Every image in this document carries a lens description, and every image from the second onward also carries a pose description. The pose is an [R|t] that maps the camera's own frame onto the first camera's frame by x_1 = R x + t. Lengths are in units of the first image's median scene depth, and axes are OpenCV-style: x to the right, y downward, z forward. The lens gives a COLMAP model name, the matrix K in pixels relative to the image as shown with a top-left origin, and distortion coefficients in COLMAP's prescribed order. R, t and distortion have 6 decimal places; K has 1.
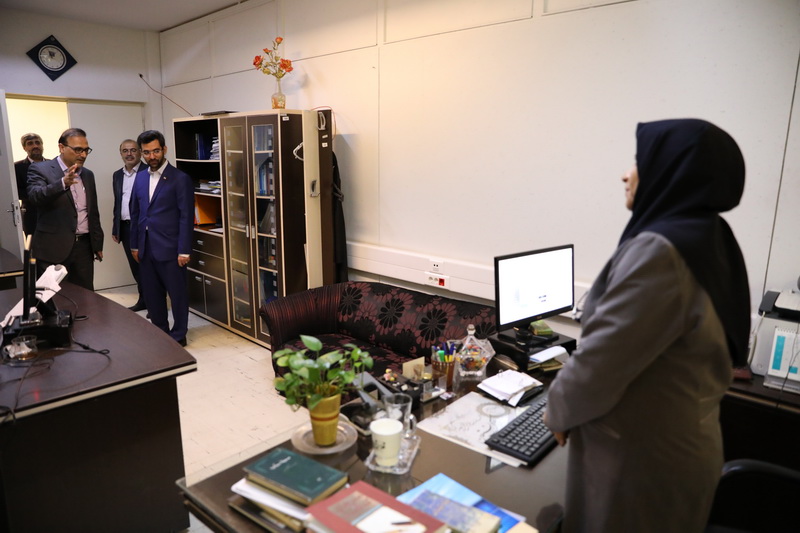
lens RADIAL K [[542.1, 0, 400.0], [0, 542.1, 266.5], [0, 0, 1]] dist [-0.112520, 0.081475]
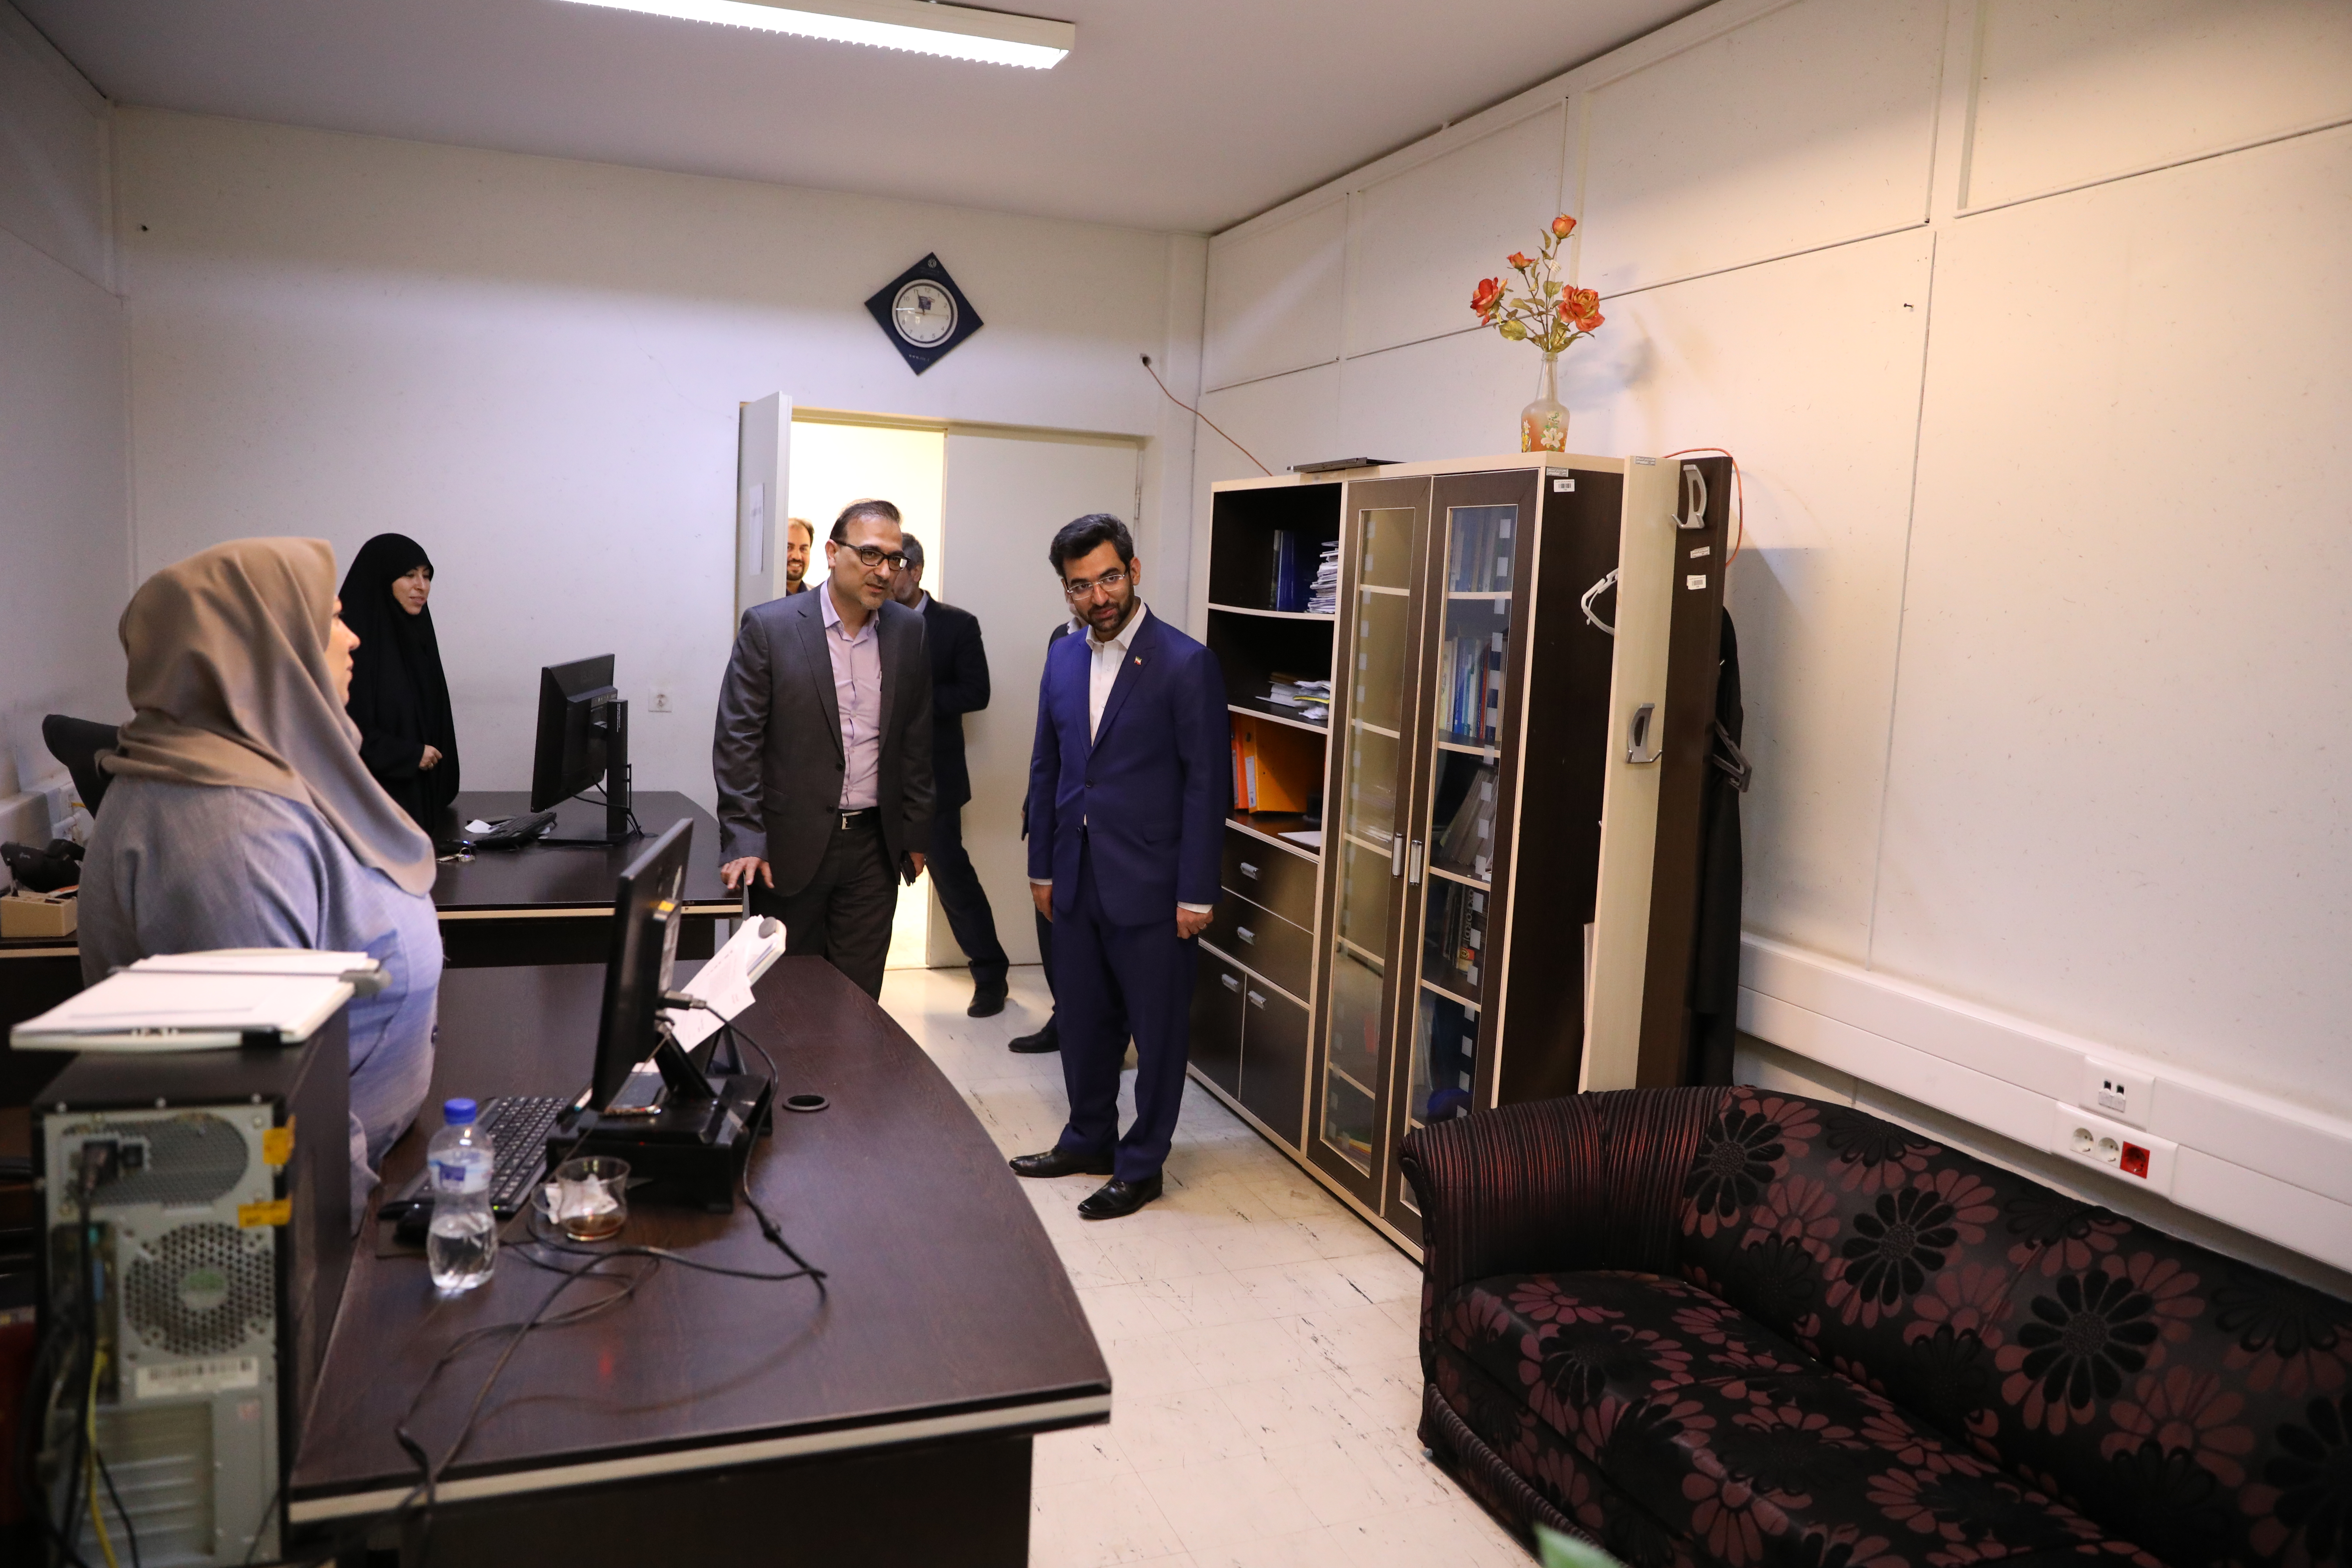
lens RADIAL K [[1593.6, 0, 1176.0], [0, 1593.6, 784.0], [0, 0, 1]] dist [-0.112520, 0.081475]
pose [[0.906398, 0.087027, -0.413362, -0.037548], [-0.126452, 0.989574, -0.068938, -0.032035], [0.403053, 0.114756, 0.907953, 0.160995]]
